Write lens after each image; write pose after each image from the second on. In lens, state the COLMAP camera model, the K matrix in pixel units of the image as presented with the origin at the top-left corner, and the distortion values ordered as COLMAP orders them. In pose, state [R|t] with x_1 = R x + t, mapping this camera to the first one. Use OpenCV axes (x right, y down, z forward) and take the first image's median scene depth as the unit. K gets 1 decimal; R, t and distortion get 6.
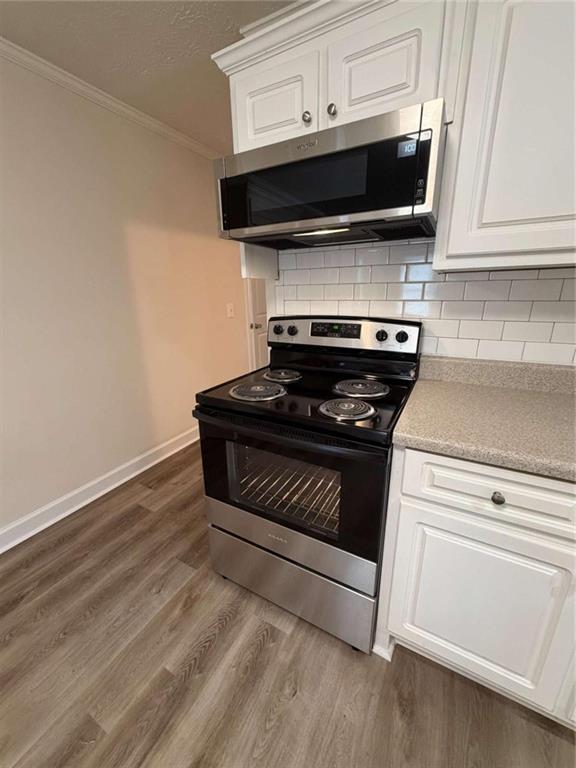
lens RADIAL K [[307.2, 0, 285.8], [0, 307.2, 378.6], [0, 0, 1]] dist [-0.000848, 0.000699]
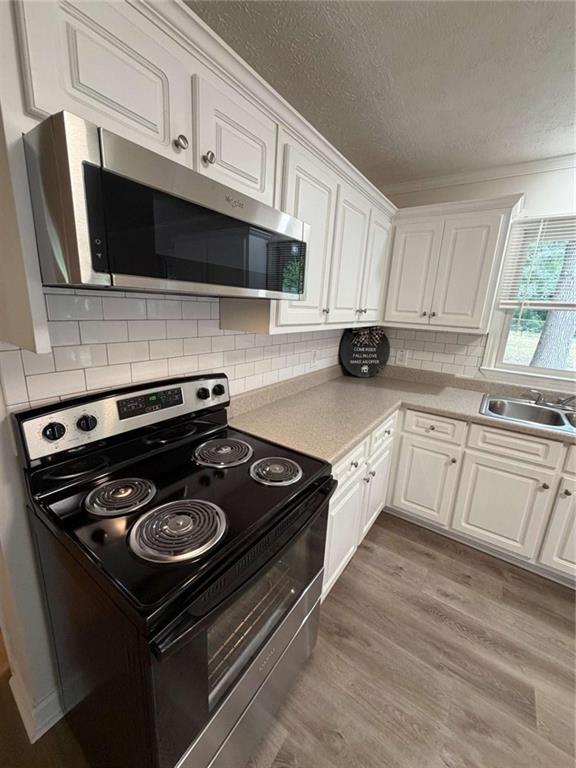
lens RADIAL K [[307.2, 0, 284.8], [0, 307.2, 380.4], [0, 0, 1]] dist [-0.000848, 0.000699]
pose [[0.111045, -0.216856, 0.969867, -0.573267], [0.228118, 0.955408, 0.187504, -0.296603], [-0.967280, 0.200422, 0.155562, 0.583888]]
